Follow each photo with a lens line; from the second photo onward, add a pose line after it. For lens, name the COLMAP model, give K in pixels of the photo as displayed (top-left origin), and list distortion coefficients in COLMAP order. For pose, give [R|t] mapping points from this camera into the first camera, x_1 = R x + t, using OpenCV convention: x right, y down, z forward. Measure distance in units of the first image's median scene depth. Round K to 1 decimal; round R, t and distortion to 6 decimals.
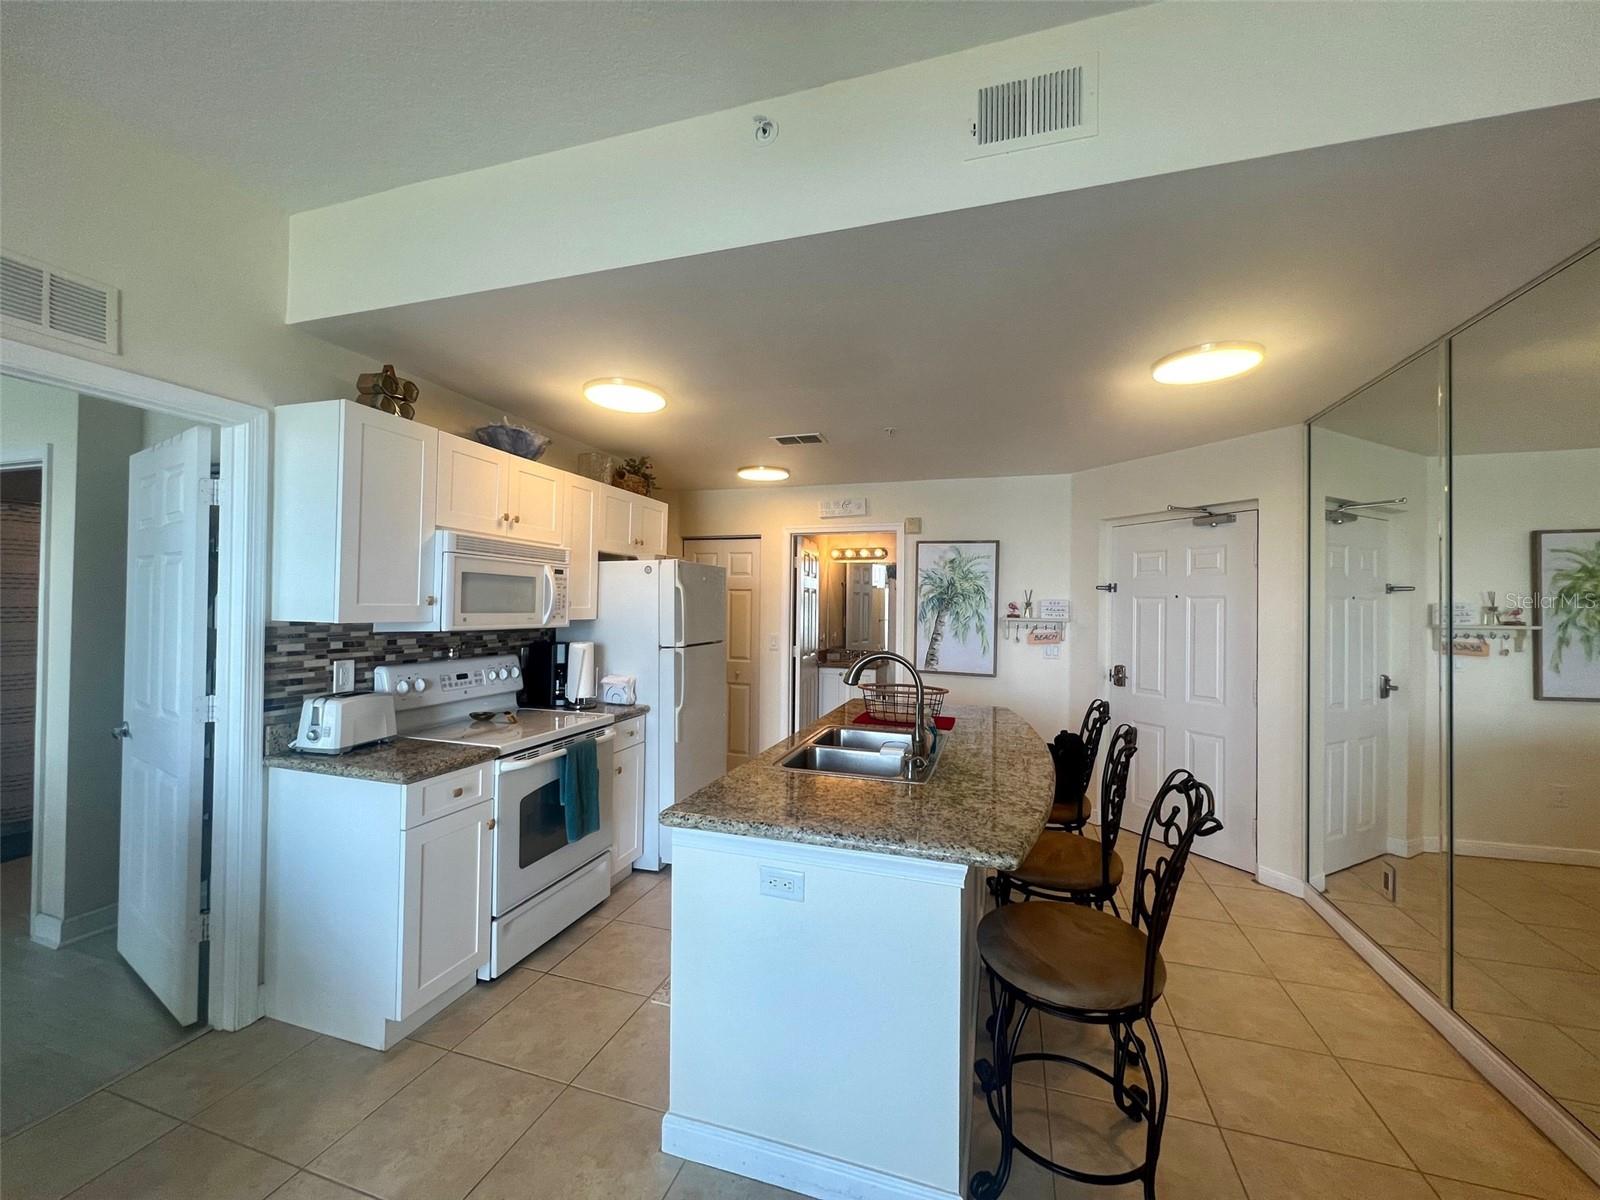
lens RADIAL K [[641.5, 0, 797.4], [0, 641.5, 596.2], [0, 0, 1]] dist [-0.004029, -0.000028]
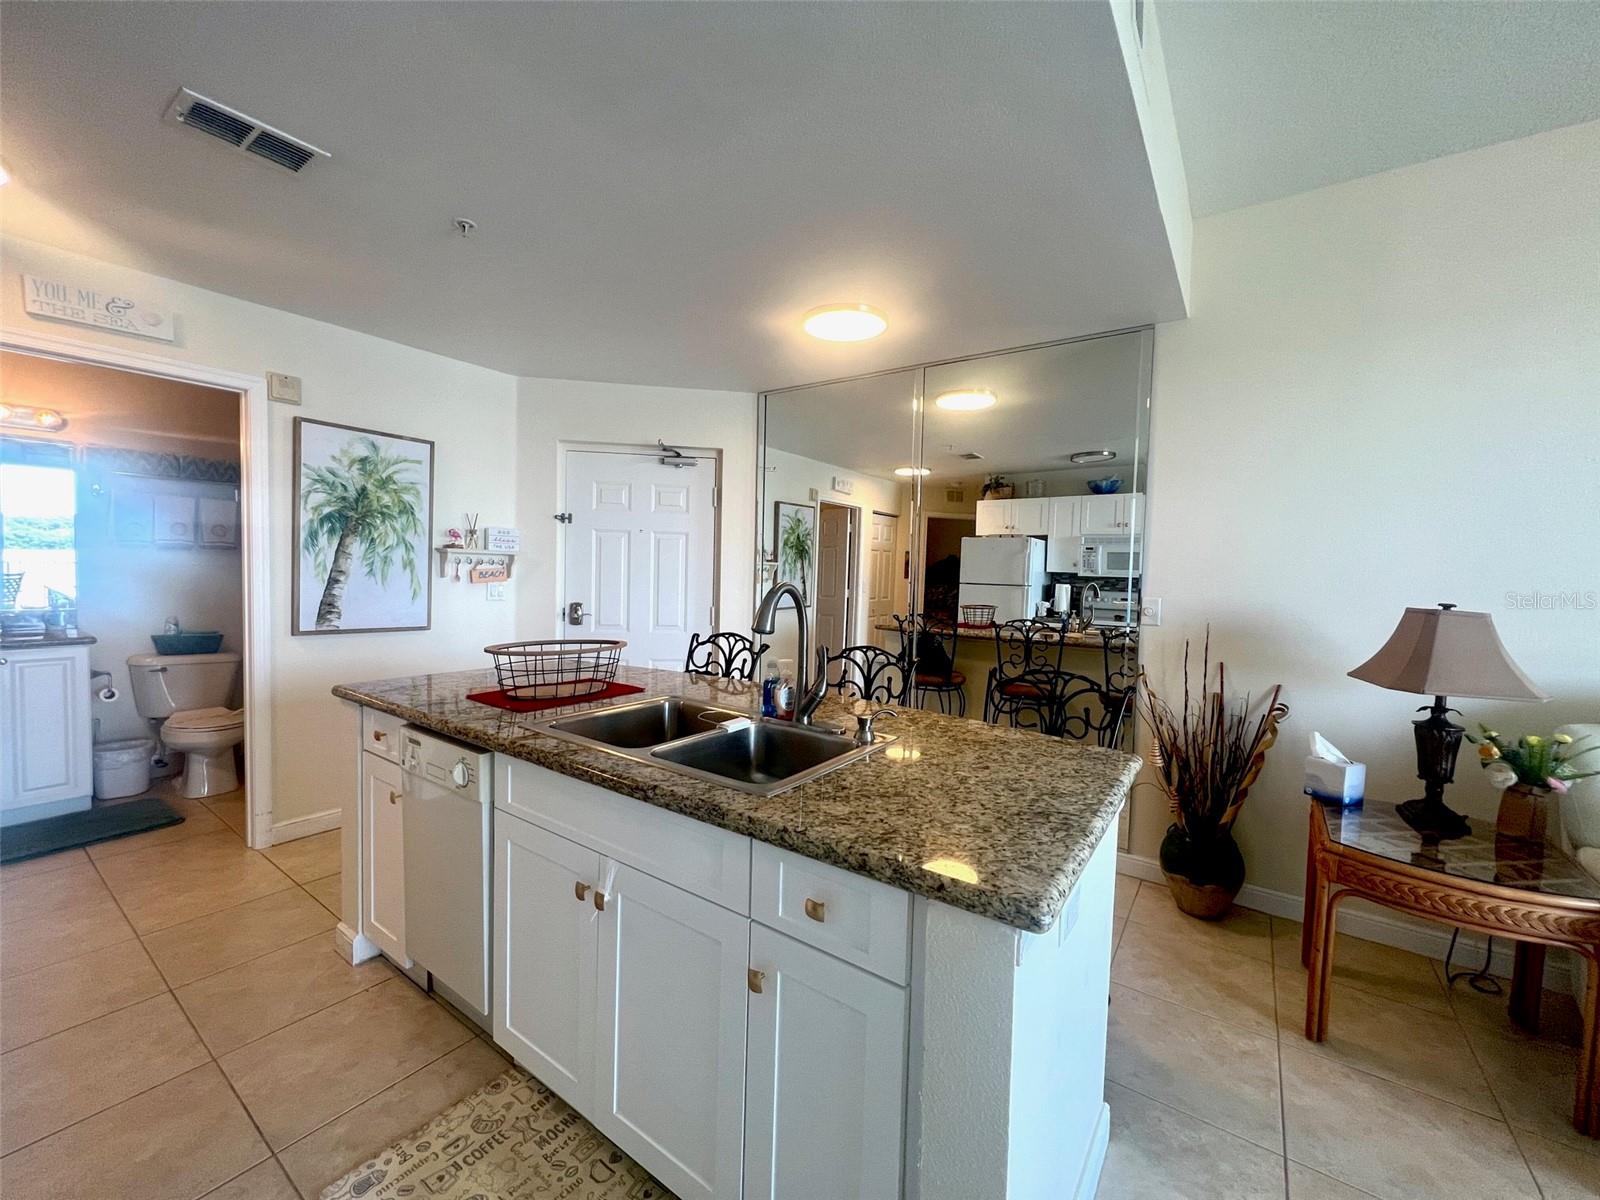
lens RADIAL K [[641.5, 0, 799.0], [0, 641.5, 598.5], [0, 0, 1]] dist [-0.004029, -0.000028]
pose [[0.305212, -0.045295, 0.951207, -0.263315], [-0.037273, 0.997535, 0.059461, 0.032301], [-0.951555, -0.053603, 0.302771, 0.388533]]
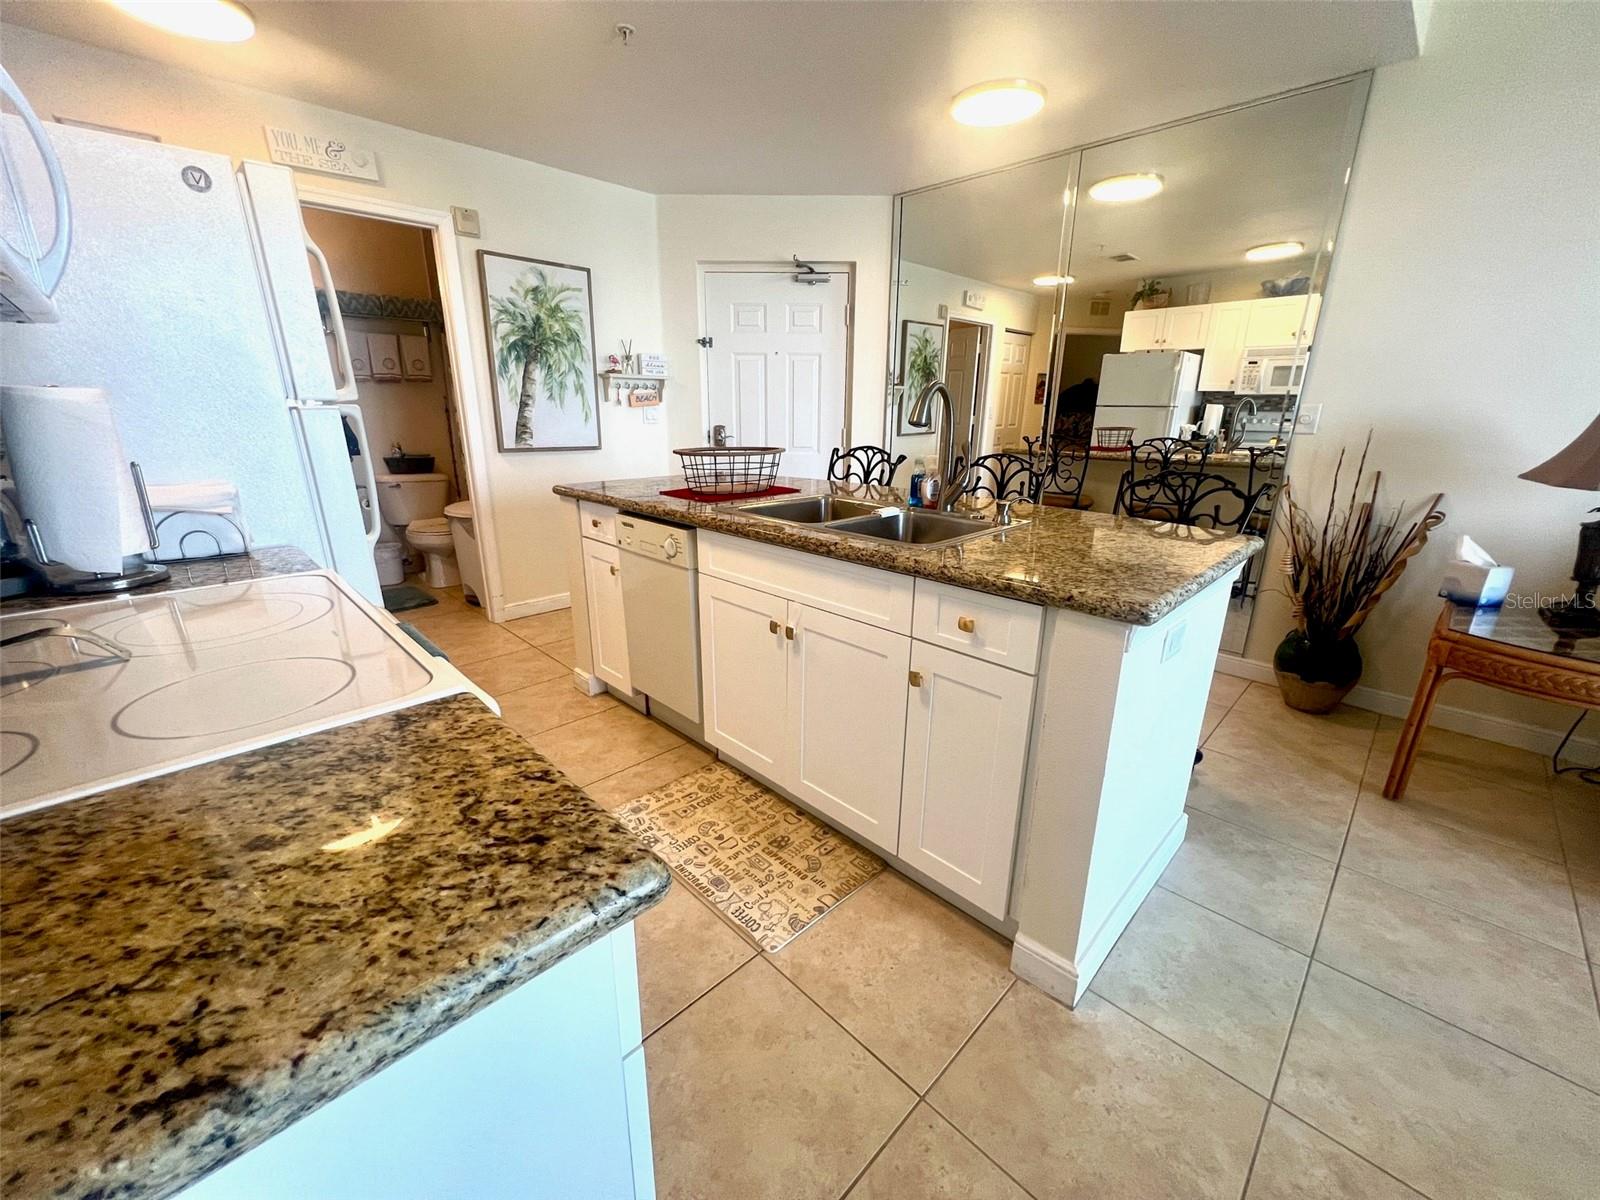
lens RADIAL K [[641.5, 0, 798.5], [0, 641.5, 600.8], [0, 0, 1]] dist [-0.004029, -0.000028]
pose [[0.462163, -0.267150, 0.845598, -0.339970], [-0.015561, 0.950954, 0.308940, 0.053182], [-0.886658, -0.155939, 0.435339, 0.386329]]
